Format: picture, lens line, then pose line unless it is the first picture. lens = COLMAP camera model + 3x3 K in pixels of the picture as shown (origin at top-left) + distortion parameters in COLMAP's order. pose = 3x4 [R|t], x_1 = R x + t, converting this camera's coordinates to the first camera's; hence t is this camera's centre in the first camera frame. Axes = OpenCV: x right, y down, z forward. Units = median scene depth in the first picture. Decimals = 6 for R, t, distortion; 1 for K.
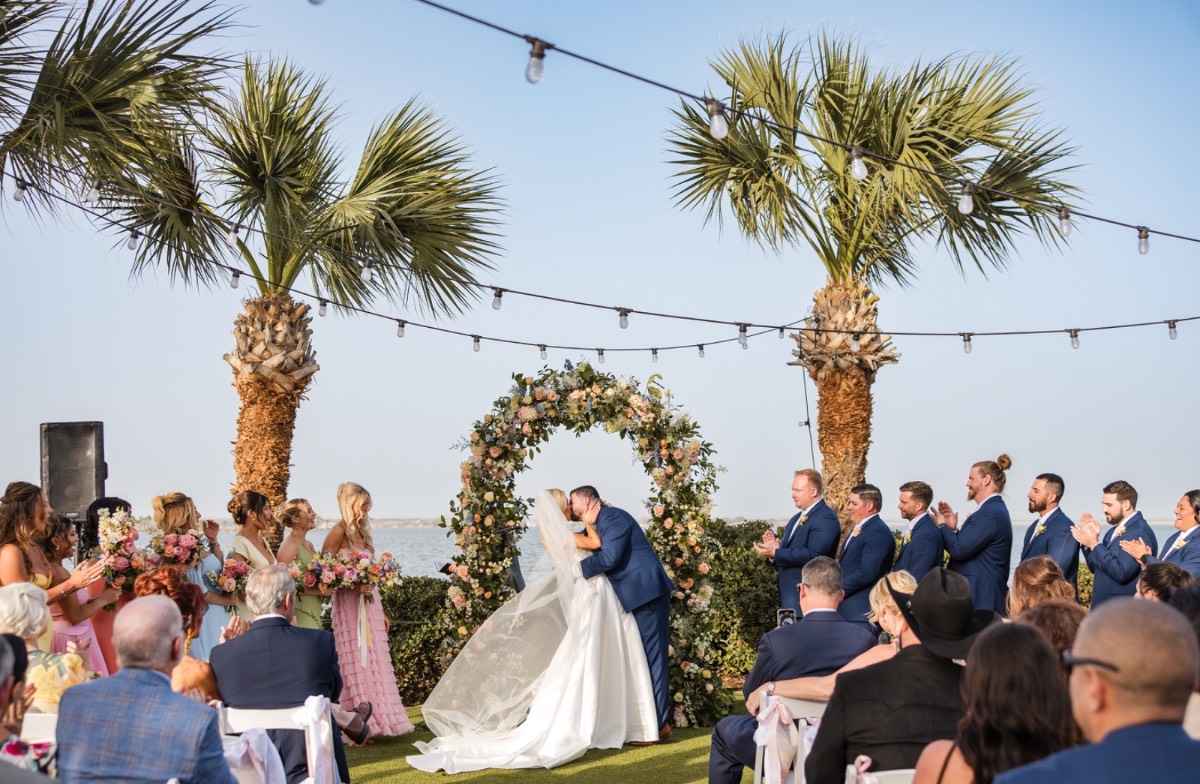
lens RADIAL K [[1350.6, 0, 600.0], [0, 1350.6, 392.0], [0, 0, 1]] dist [0.002662, 0.008061]
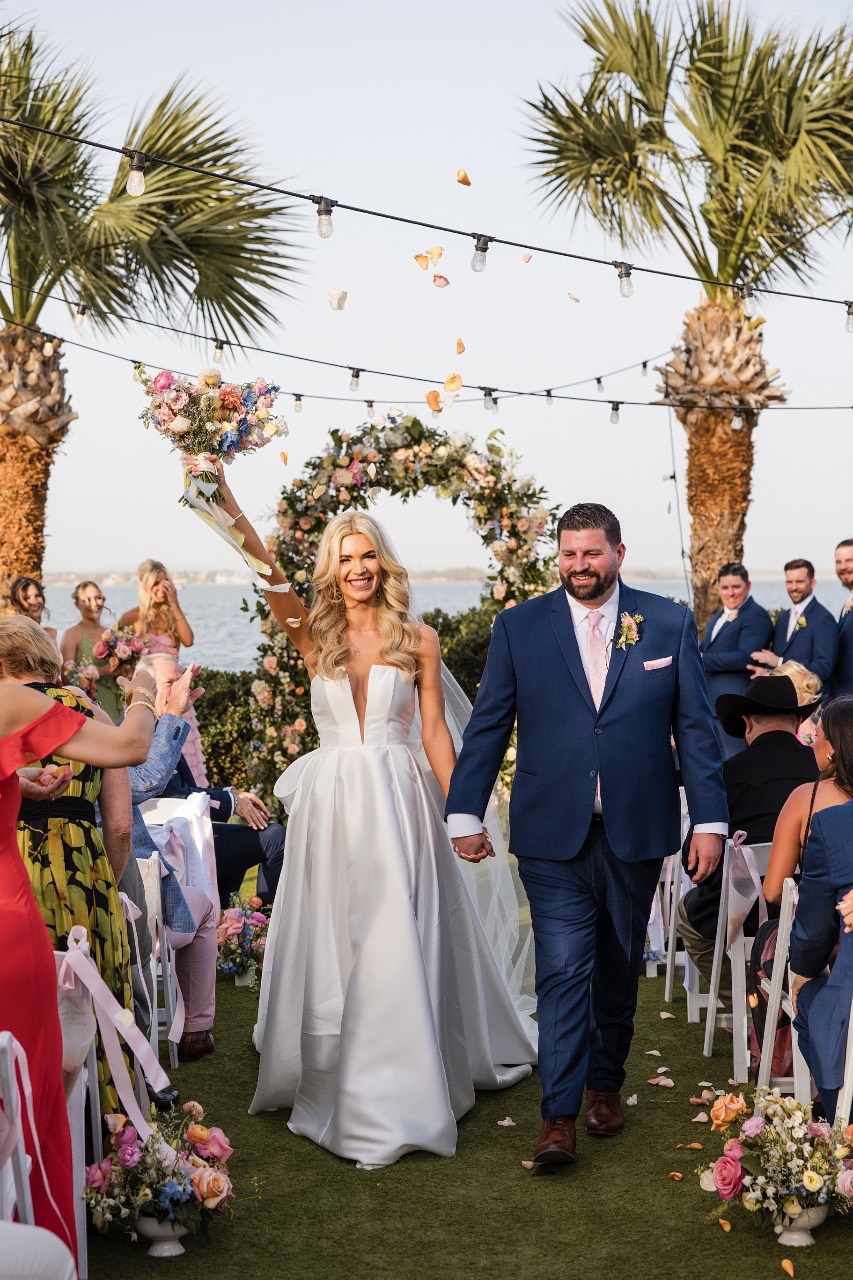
lens RADIAL K [[1917.3, 0, 366.1], [0, 1917.3, 642.4], [0, 0, 1]] dist [0.000348, -0.104808]
pose [[0.999993, -0.003785, -0.000252, -0.035152], [0.003787, 0.992064, 0.125674, -0.028074], [-0.000225, -0.125674, 0.992072, -0.173322]]
